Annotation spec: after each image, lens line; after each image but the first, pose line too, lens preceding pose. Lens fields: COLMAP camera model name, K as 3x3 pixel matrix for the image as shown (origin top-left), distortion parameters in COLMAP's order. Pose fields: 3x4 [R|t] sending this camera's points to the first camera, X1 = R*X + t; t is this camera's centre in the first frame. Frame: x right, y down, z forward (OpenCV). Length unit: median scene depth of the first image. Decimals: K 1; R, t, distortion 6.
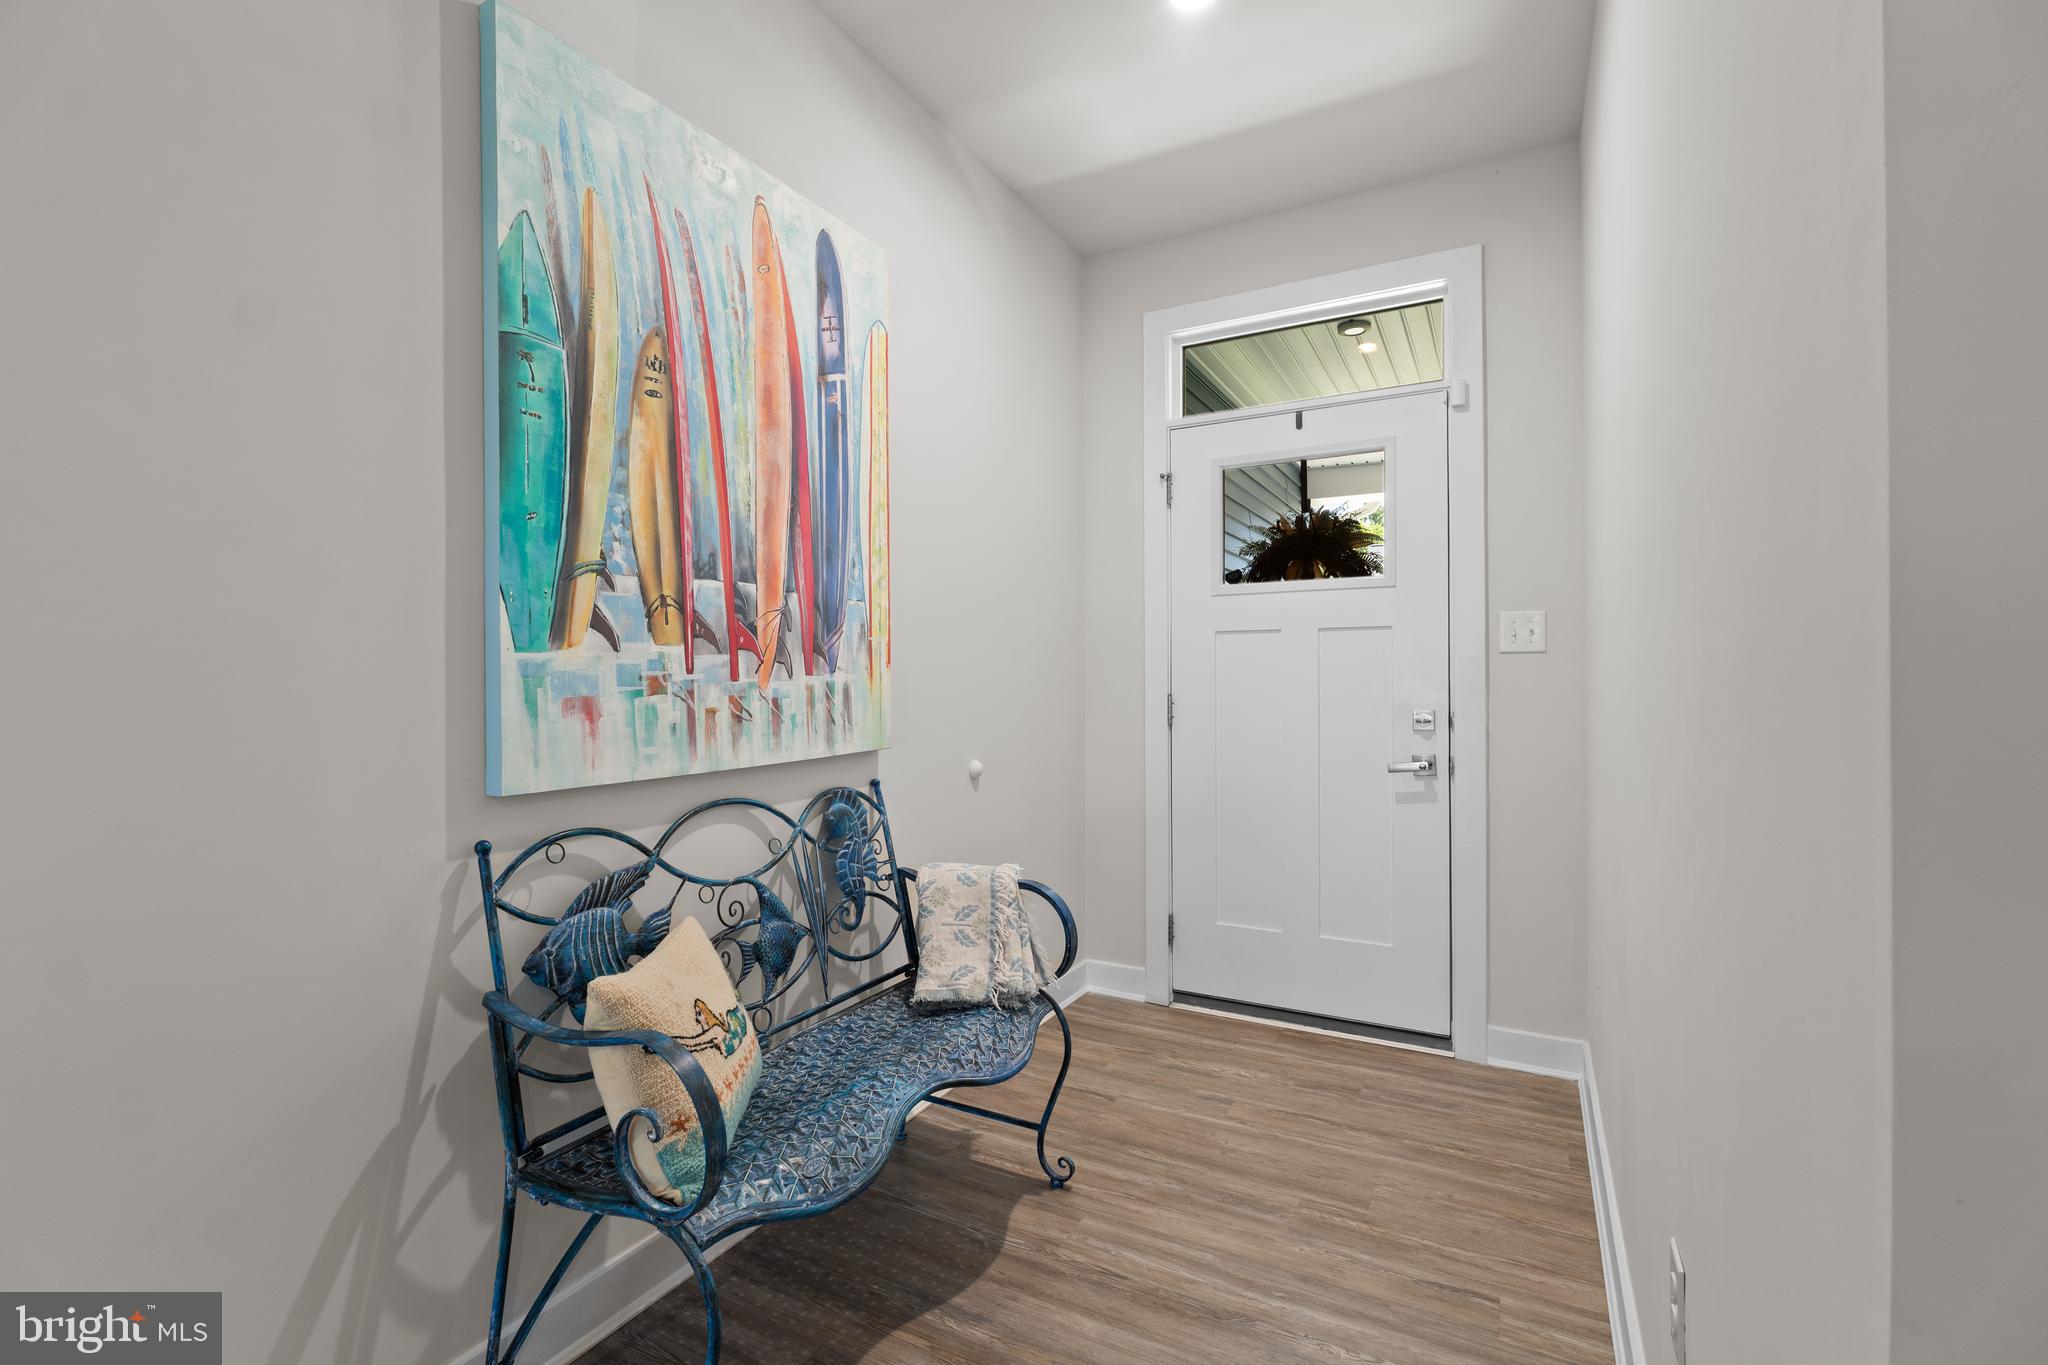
lens RADIAL K [[943.0, 0, 1042.8], [0, 943.0, 680.2], [0, 0, 1]] dist [-0.005494, 0.000054]
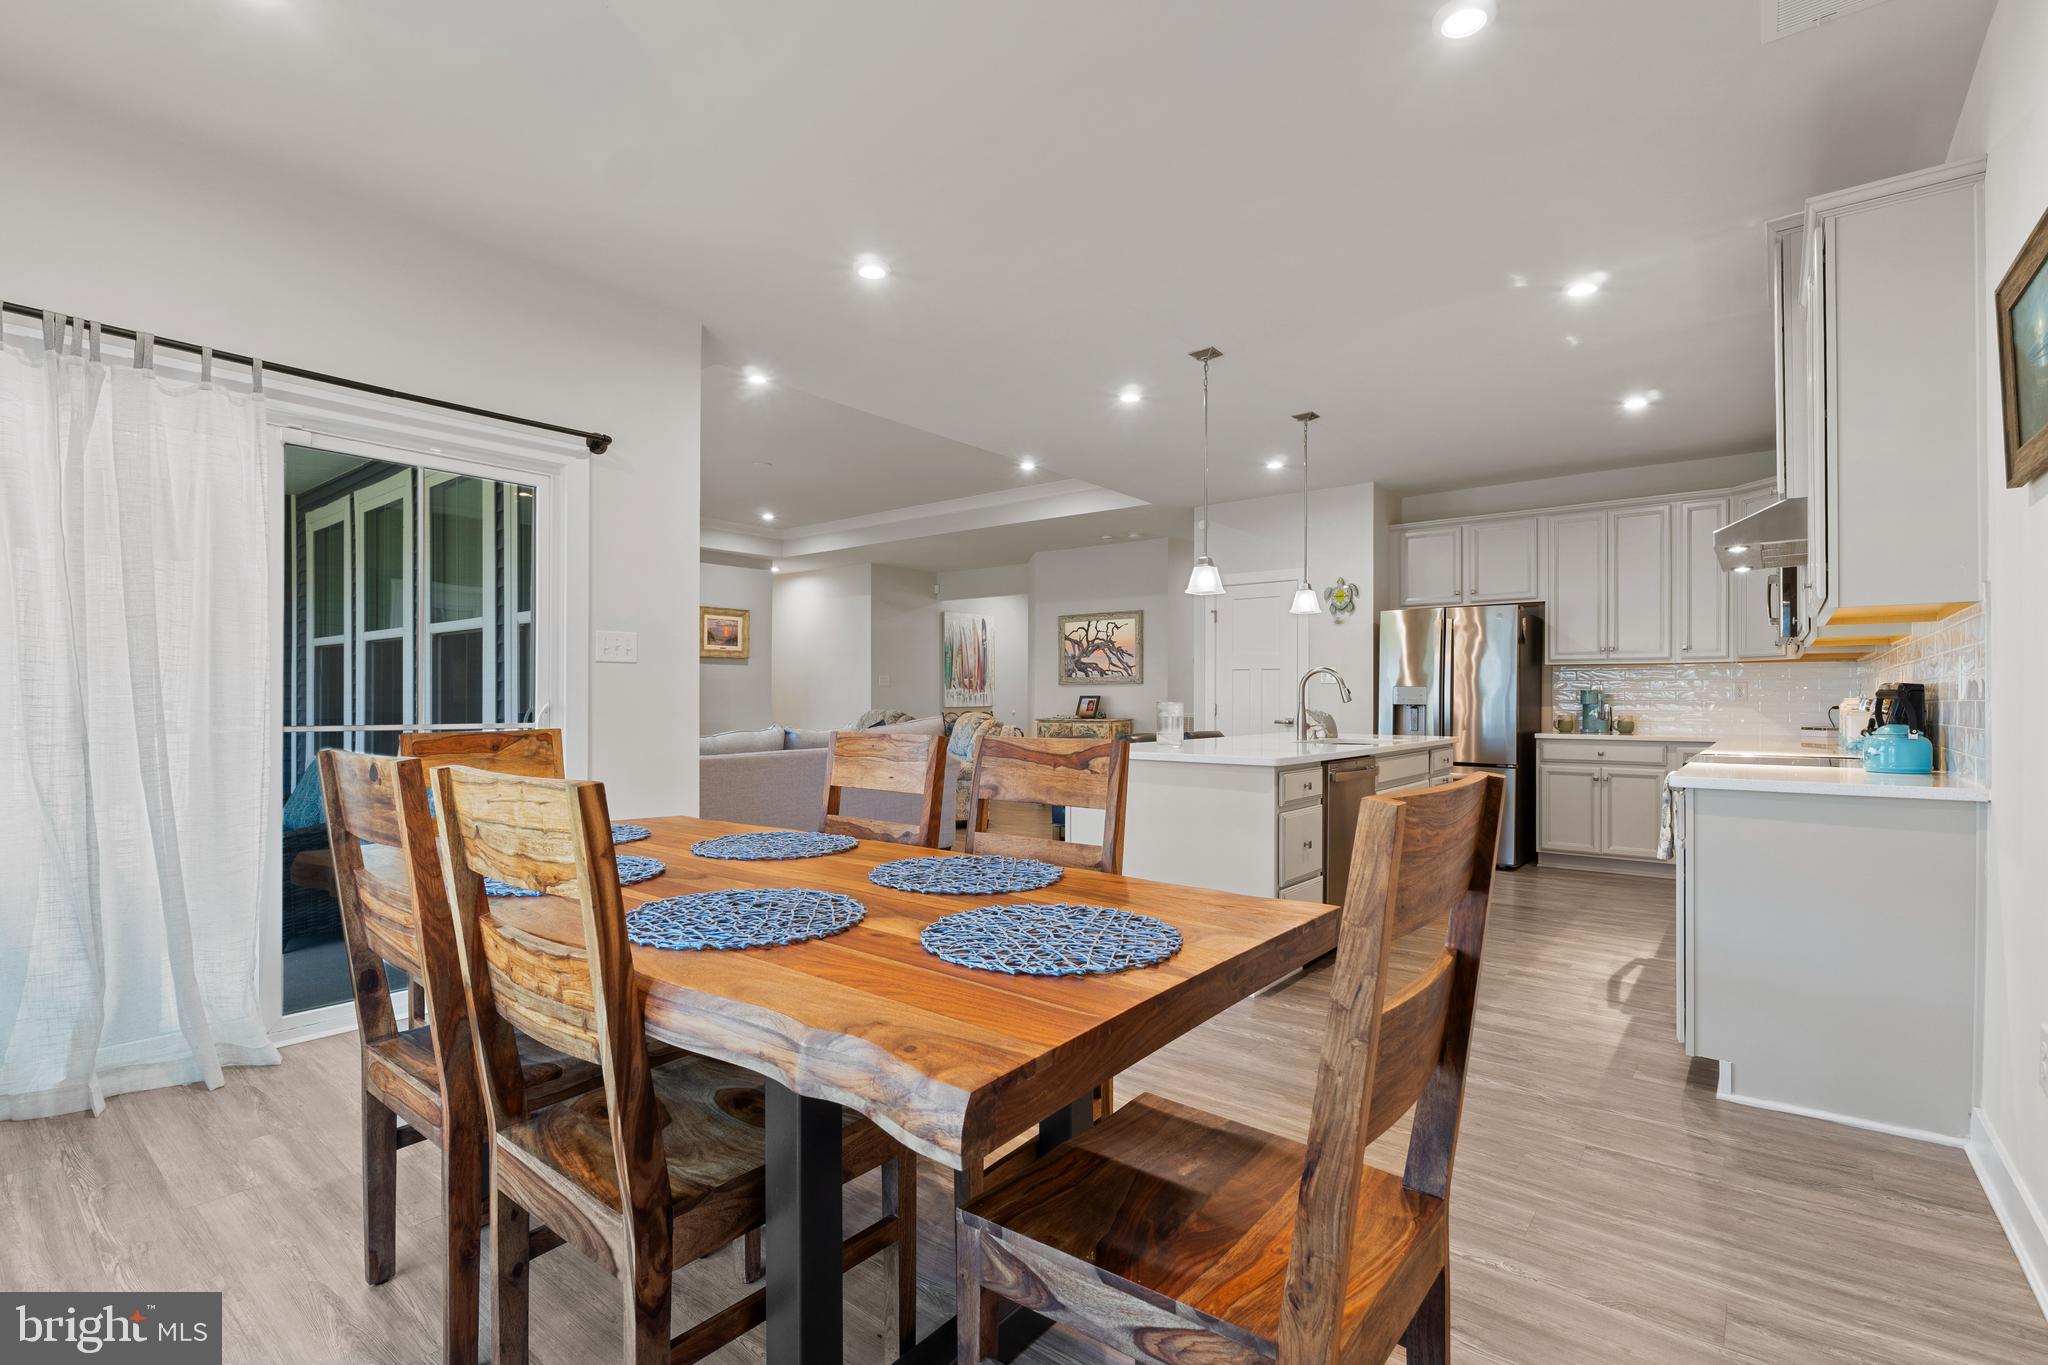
lens RADIAL K [[943.0, 0, 1018.3], [0, 943.0, 696.4], [0, 0, 1]] dist [-0.005494, 0.000054]
pose [[0.983863, 0.003246, -0.178893, 1.065157], [-0.002894, 0.999993, 0.002229, 0.006149], [0.178899, -0.001675, 0.983866, -4.868397]]
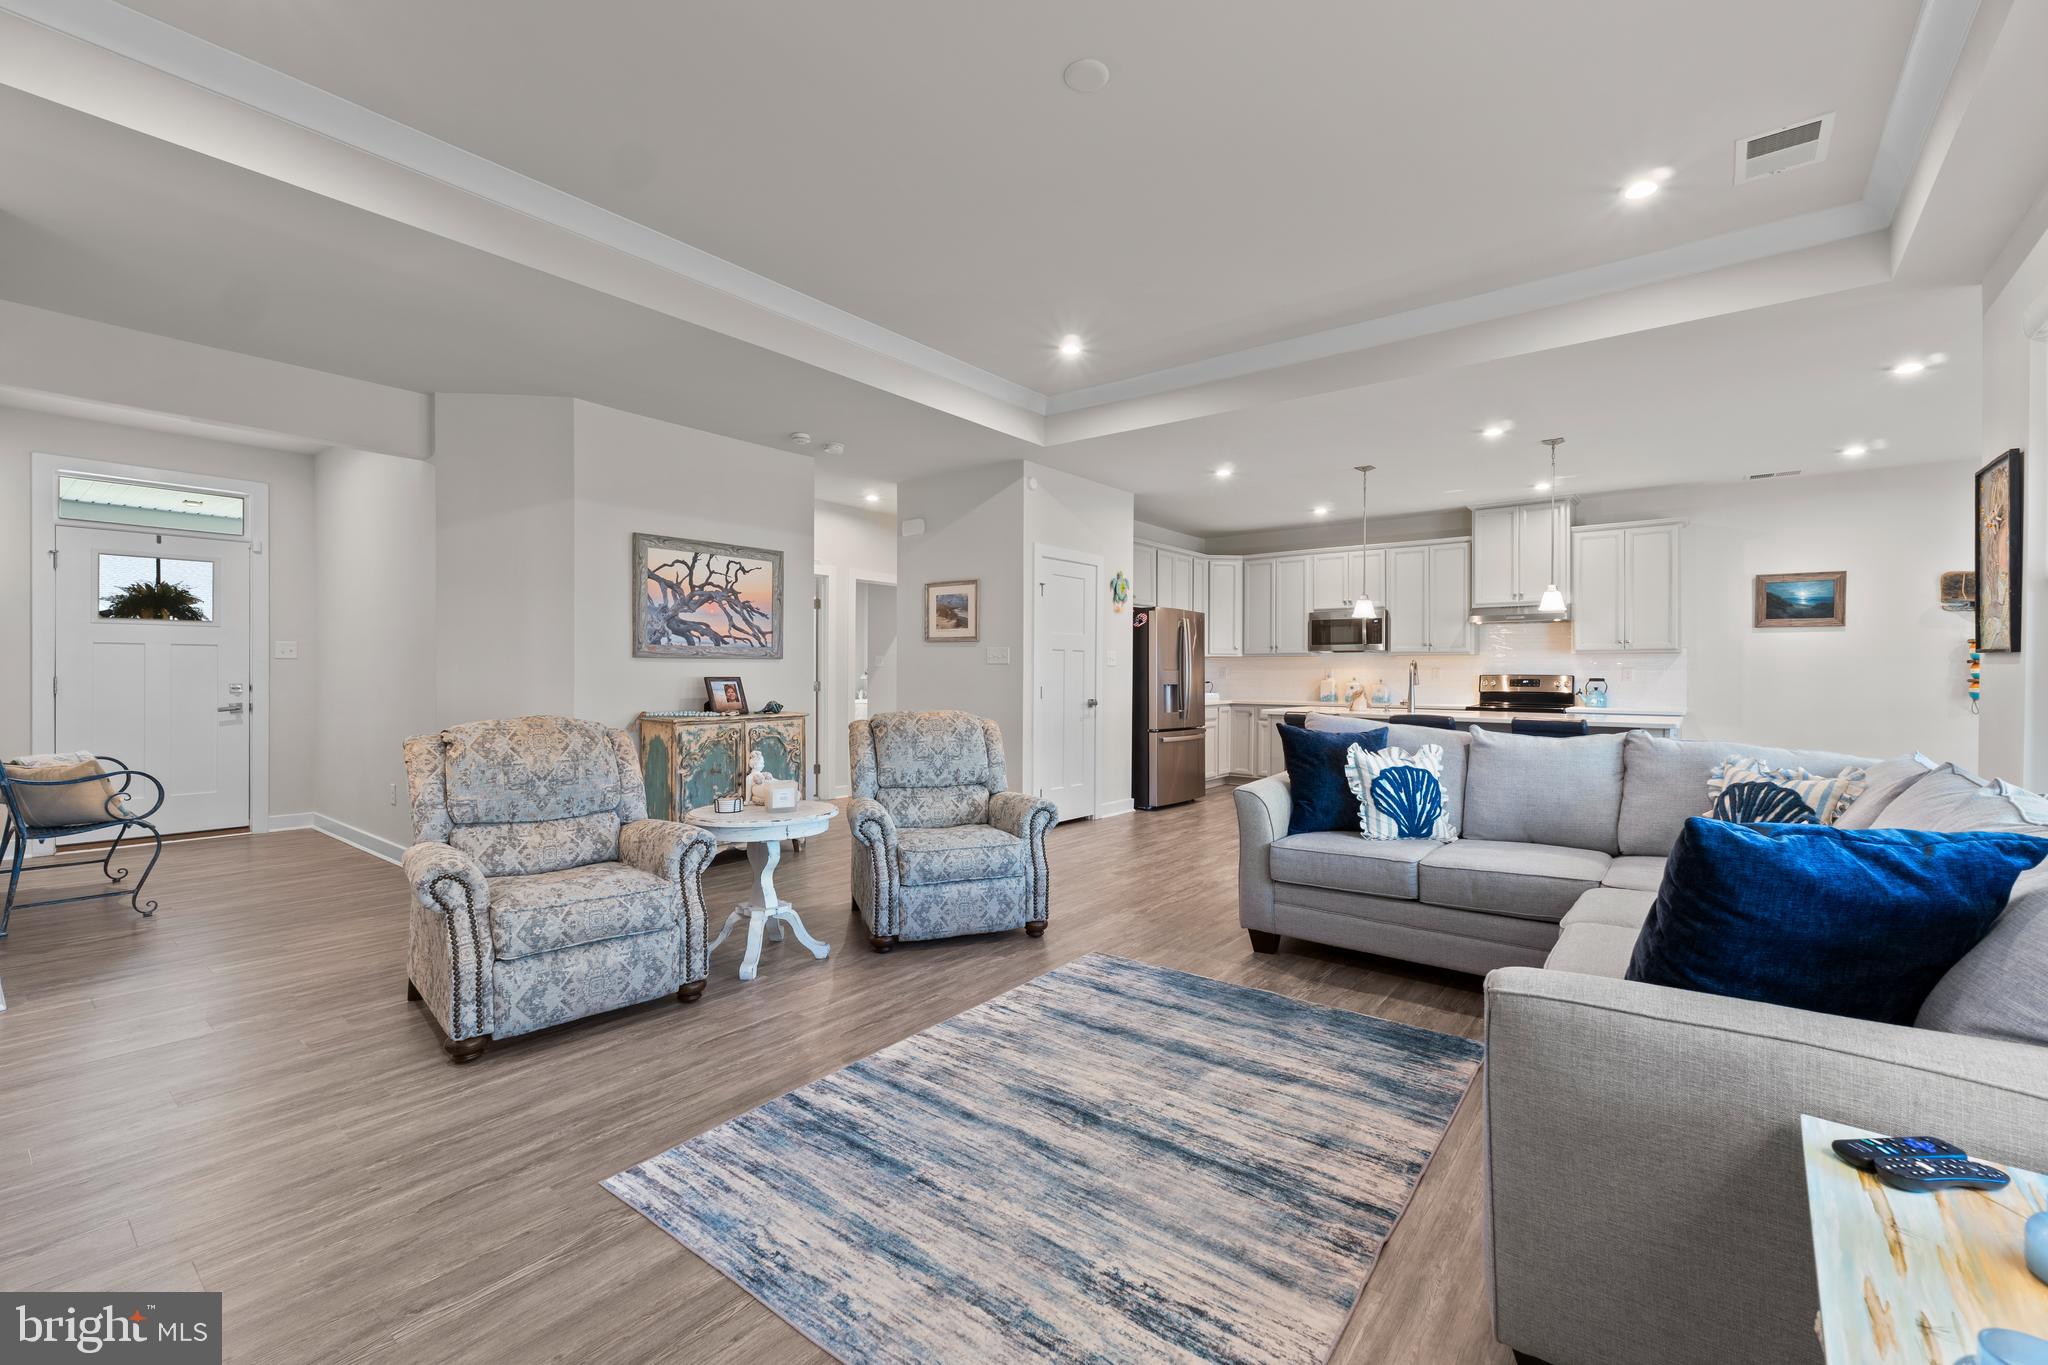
lens RADIAL K [[858.8, 0, 1044.8], [0, 858.8, 673.3], [0, 0, 1]] dist [0.003929, -0.000570]
pose [[0.154961, 0.002092, 0.987918, -1.783540], [-0.007158, 0.999974, -0.000995, -0.003464], [-0.987895, -0.006918, 0.154972, -1.641774]]
